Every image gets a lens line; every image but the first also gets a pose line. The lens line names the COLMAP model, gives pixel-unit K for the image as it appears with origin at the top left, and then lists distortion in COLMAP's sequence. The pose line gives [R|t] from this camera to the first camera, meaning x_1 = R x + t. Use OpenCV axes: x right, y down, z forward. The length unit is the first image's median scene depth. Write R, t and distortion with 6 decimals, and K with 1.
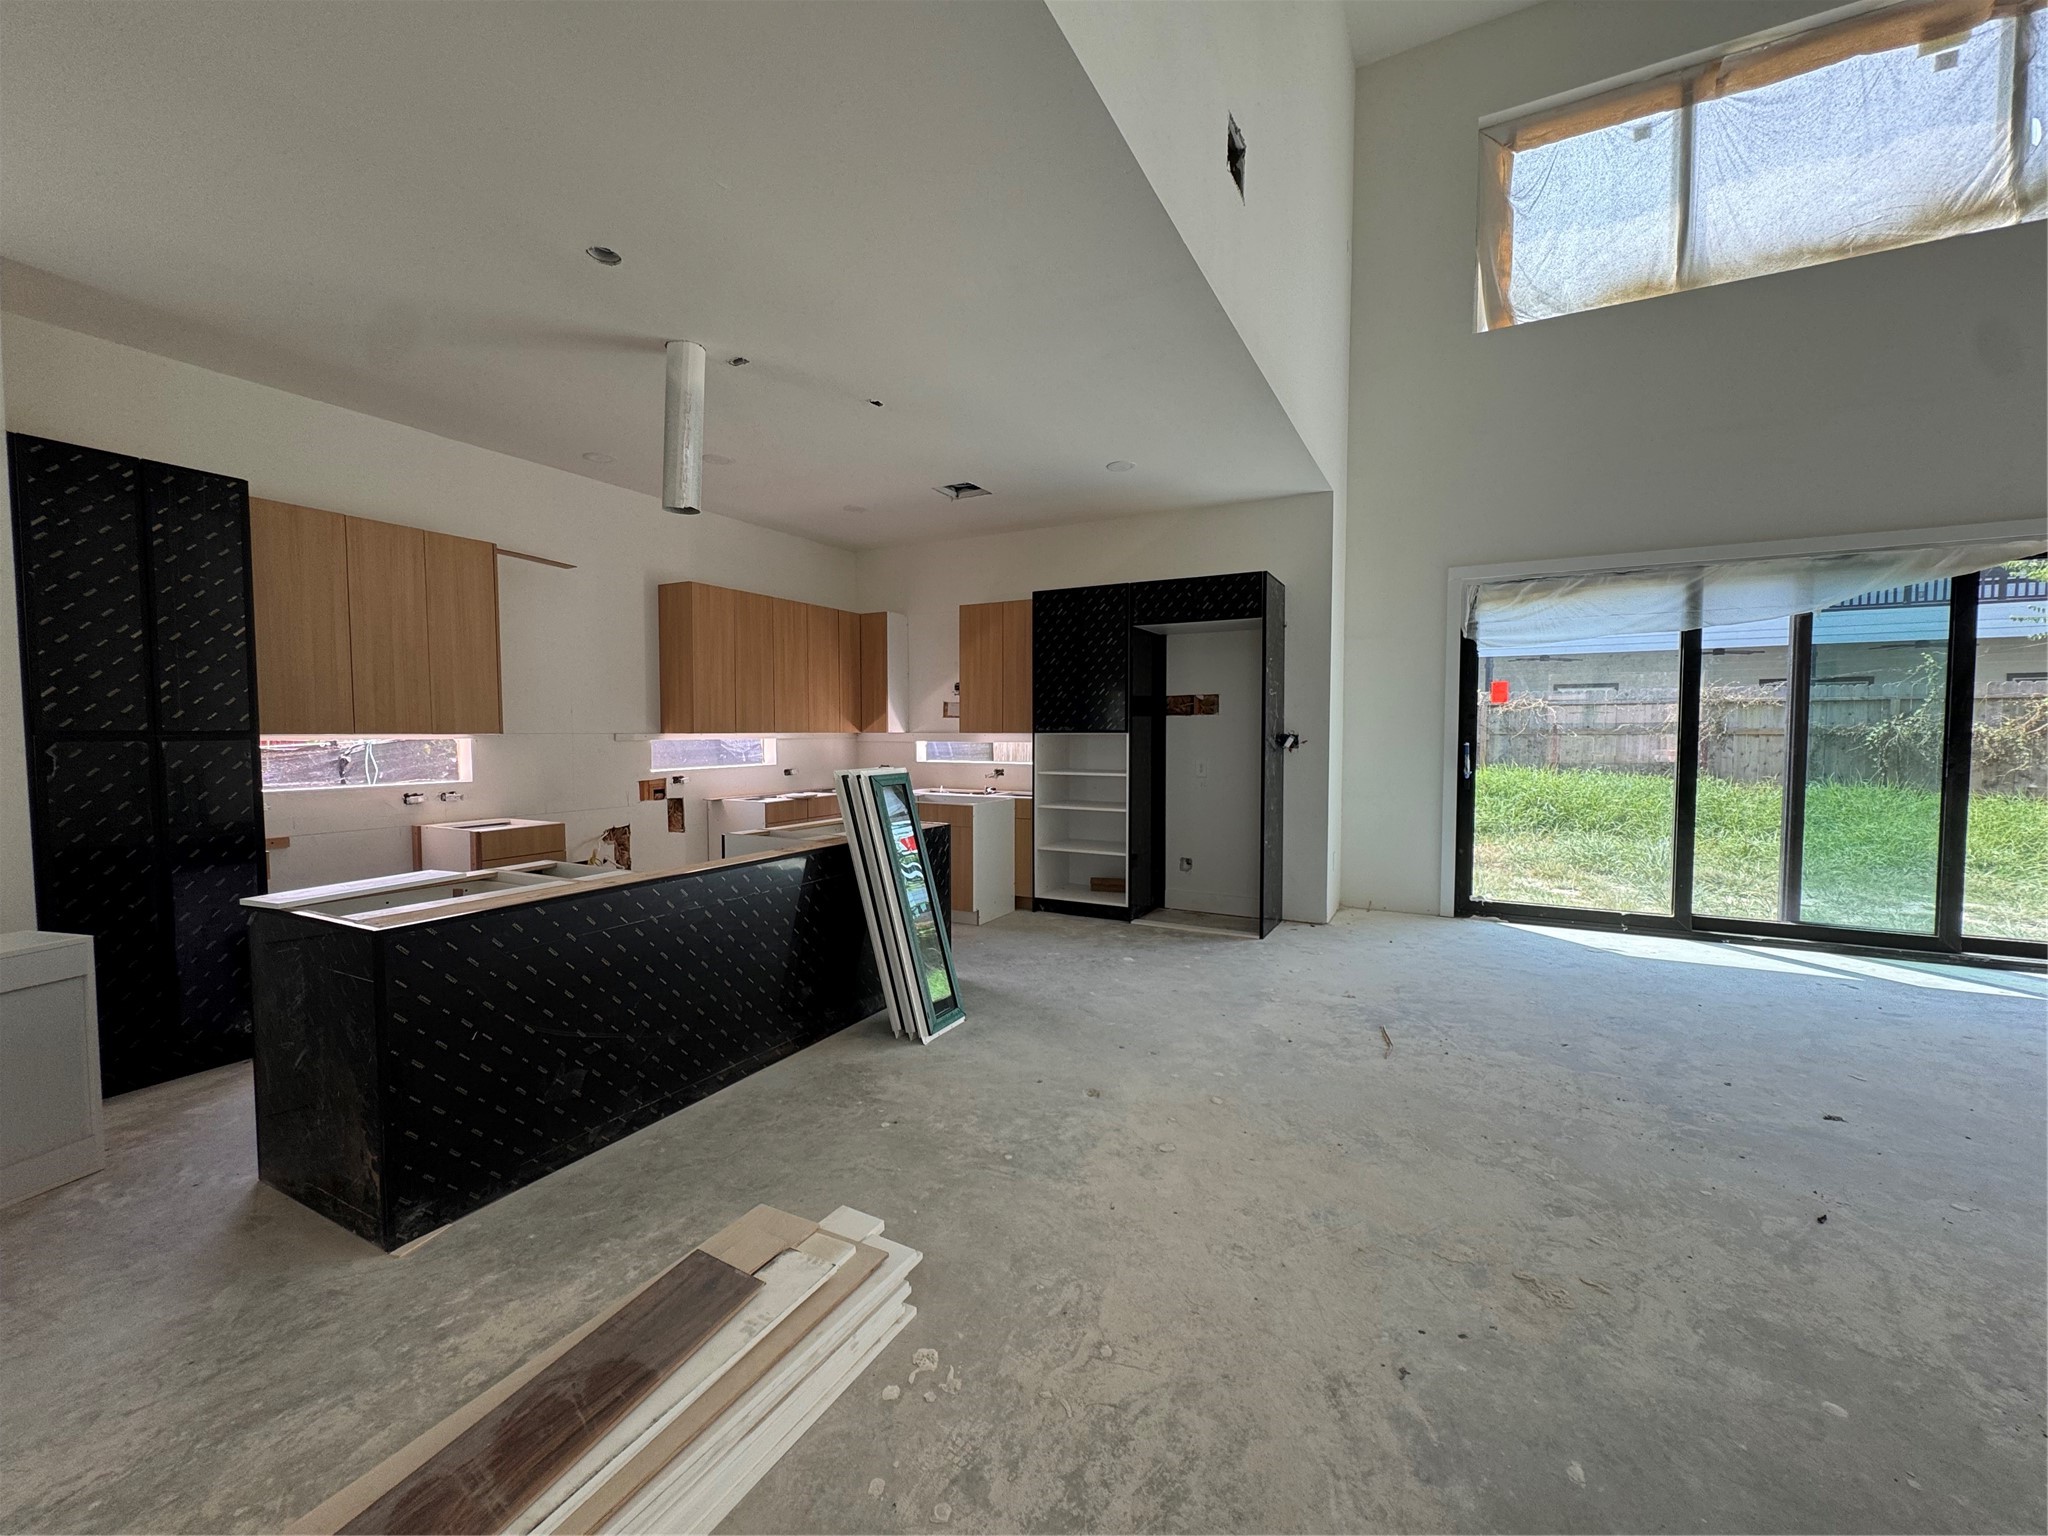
lens RADIAL K [[820.6, 0, 1024.0], [0, 820.6, 768.0], [0, 0, 1]] dist [-0.004088, 0.000071]
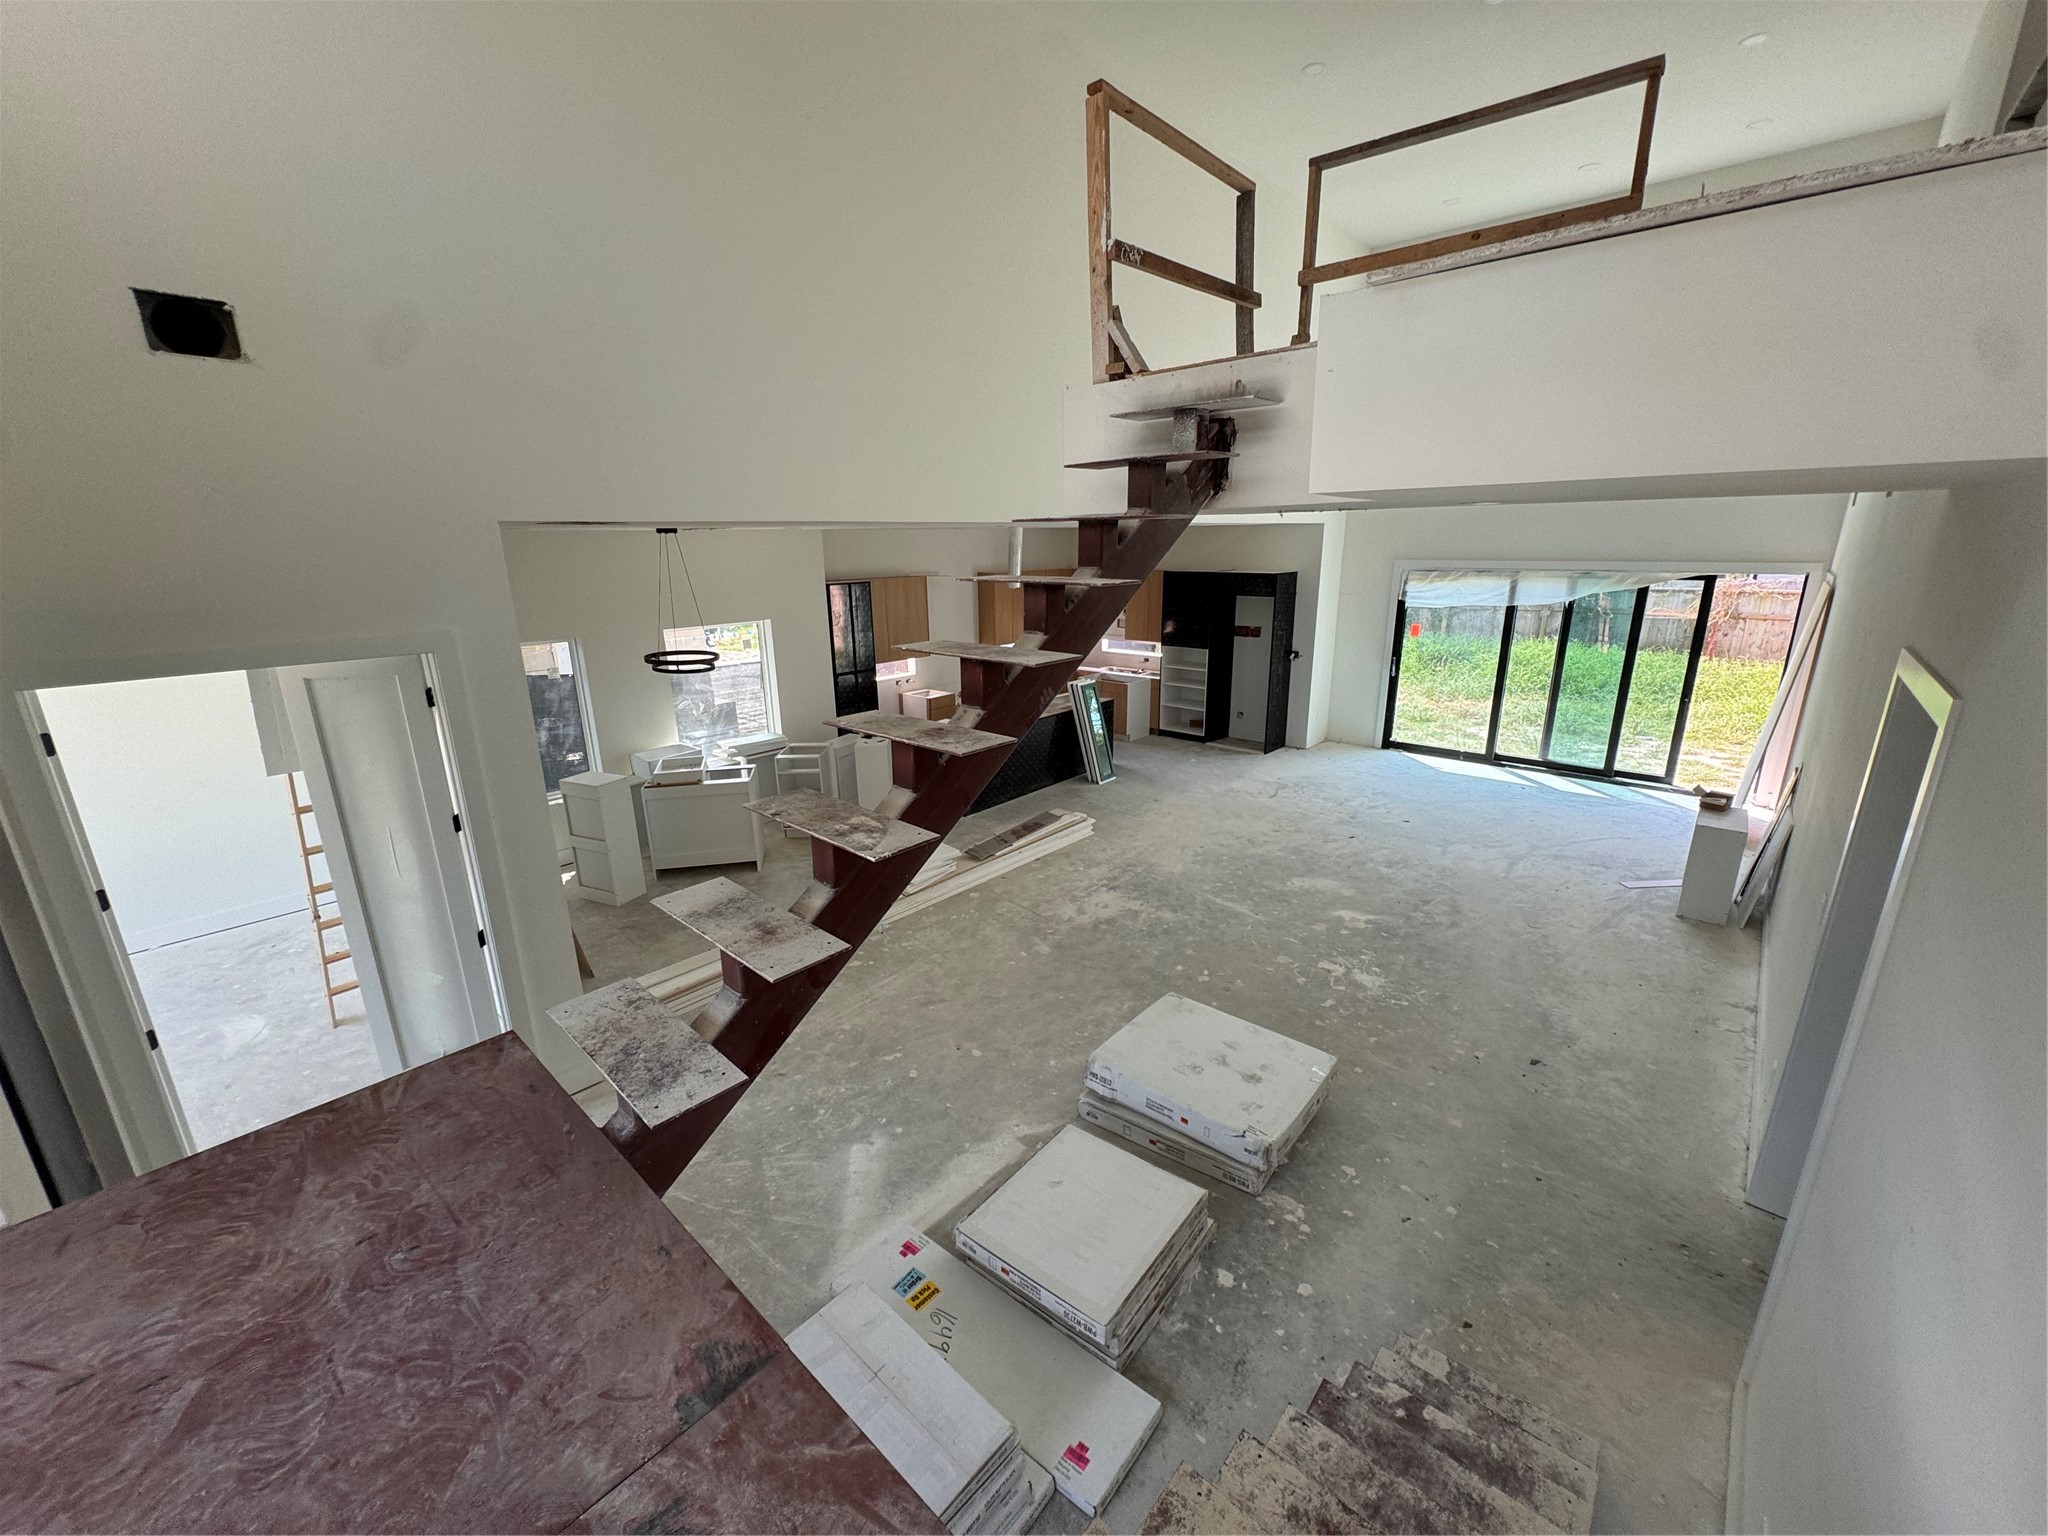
lens RADIAL K [[820.6, 0, 1024.0], [0, 820.6, 768.0], [0, 0, 1]] dist [-0.004088, 0.000071]
pose [[0.973235, 0.051858, -0.223885, 0.174305], [0.000725, 0.973510, 0.228644, -0.246687], [0.229812, -0.222686, 0.947416, -1.179115]]
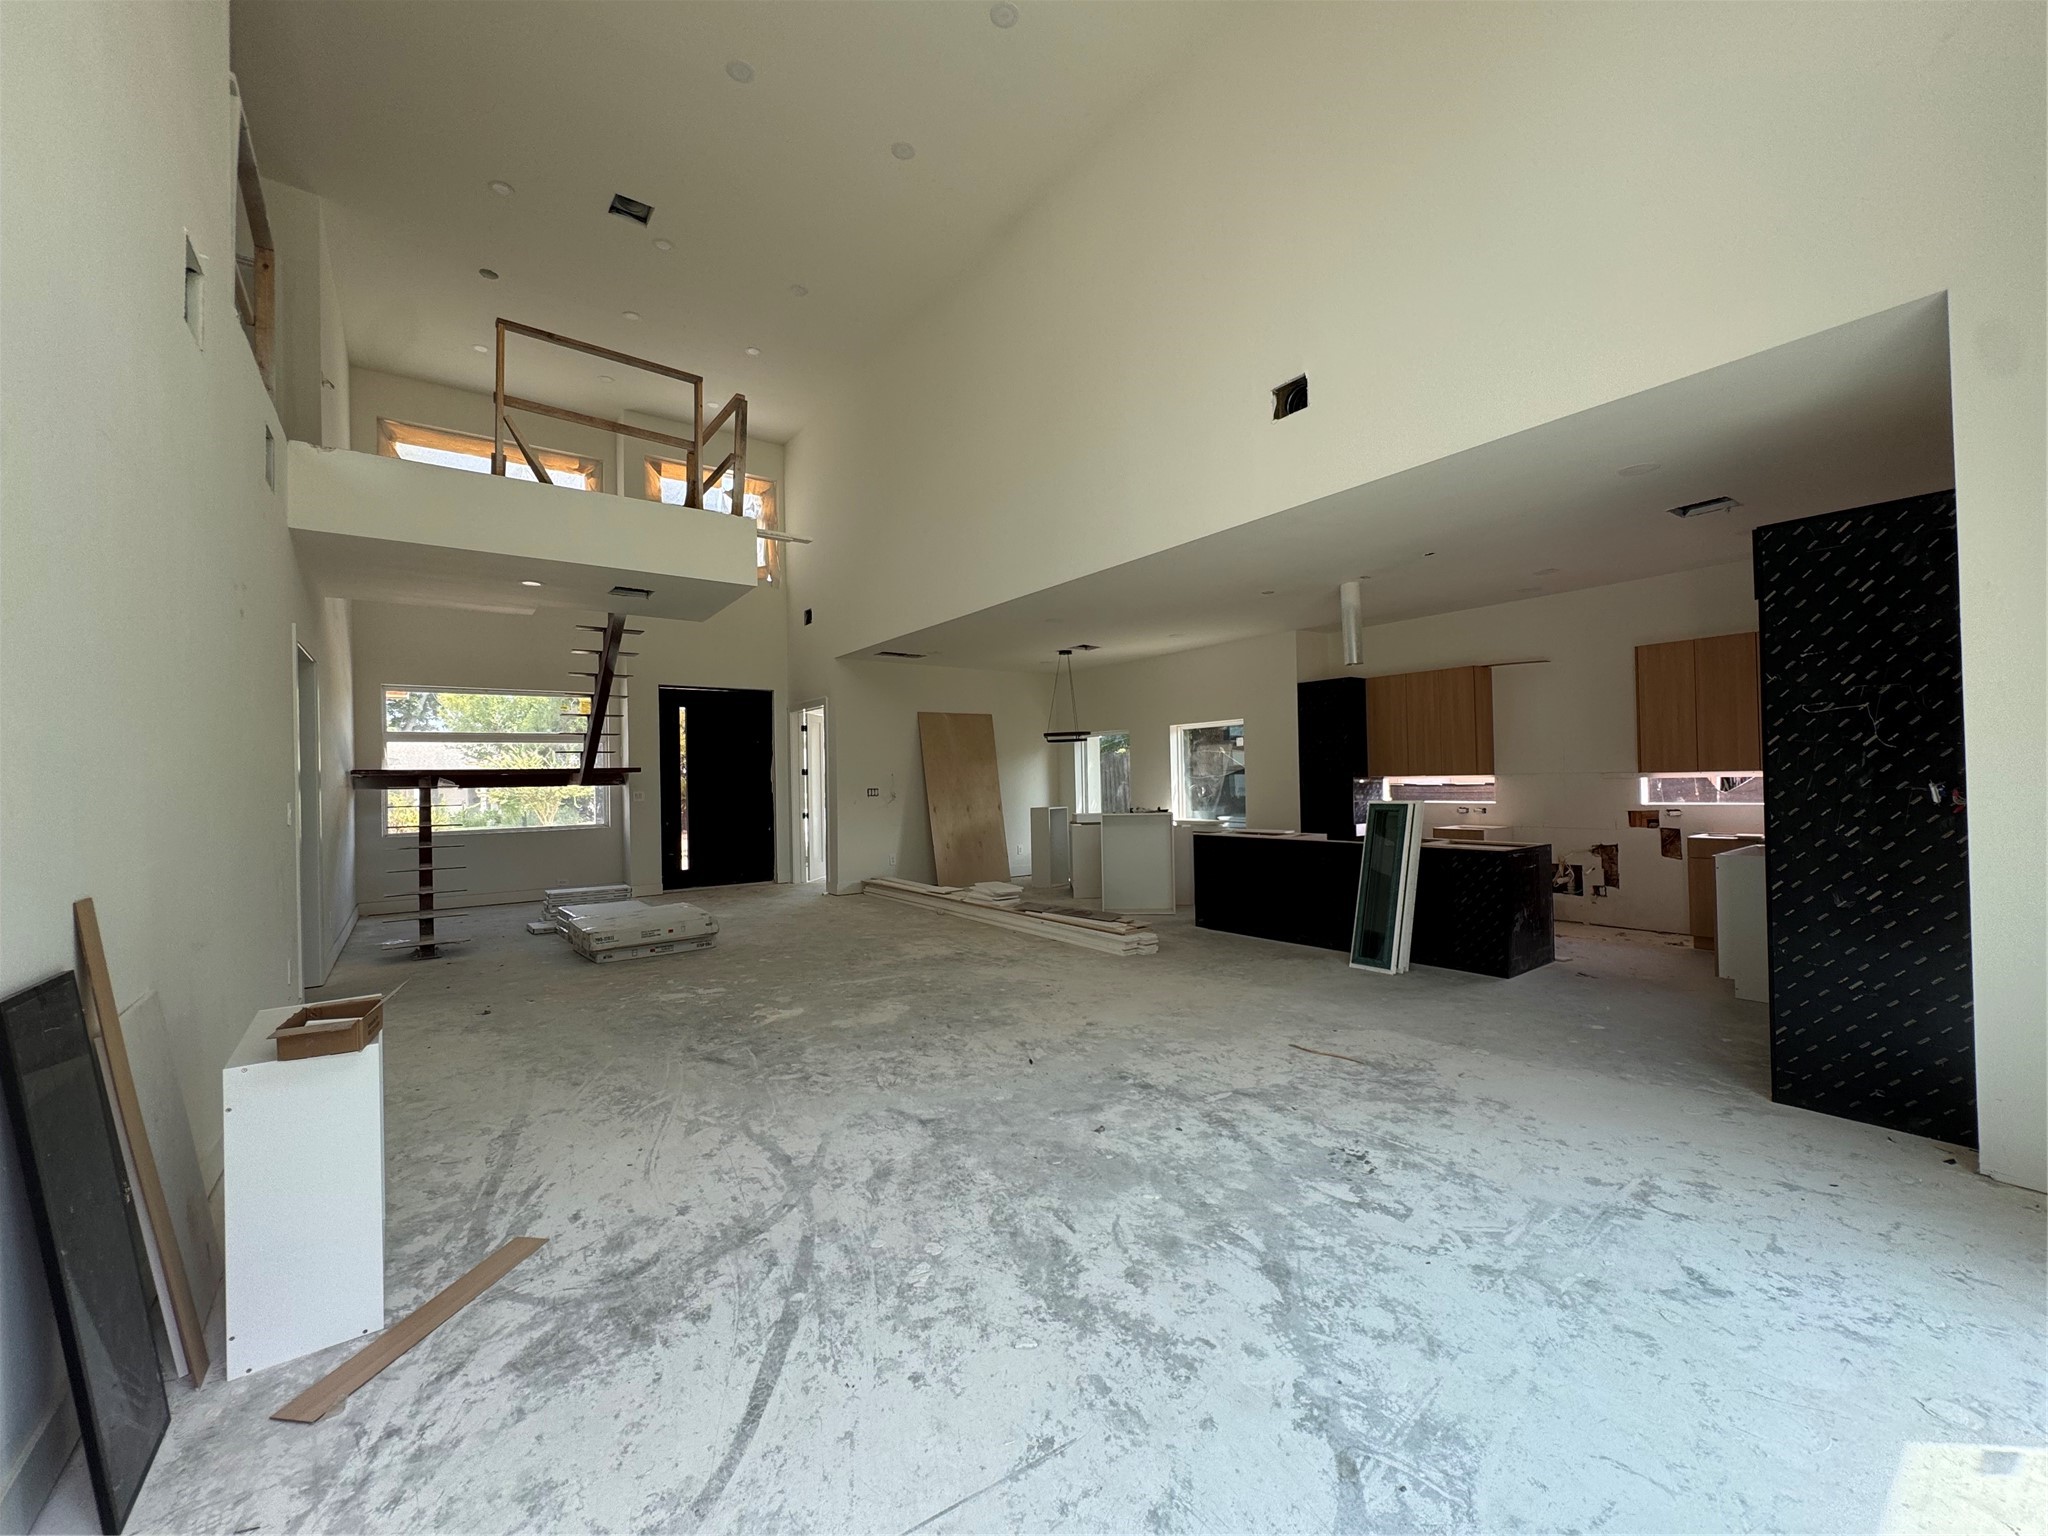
lens RADIAL K [[815.0, 0, 1030.0], [0, 815.0, 770.6], [0, 0, 1]] dist [-0.003036, -0.000033]
pose [[-0.422956, 0.001090, -0.906149, 1.178798], [-0.020122, 0.999741, 0.010595, -0.045597], [0.905927, 0.022715, -0.422825, 0.790573]]
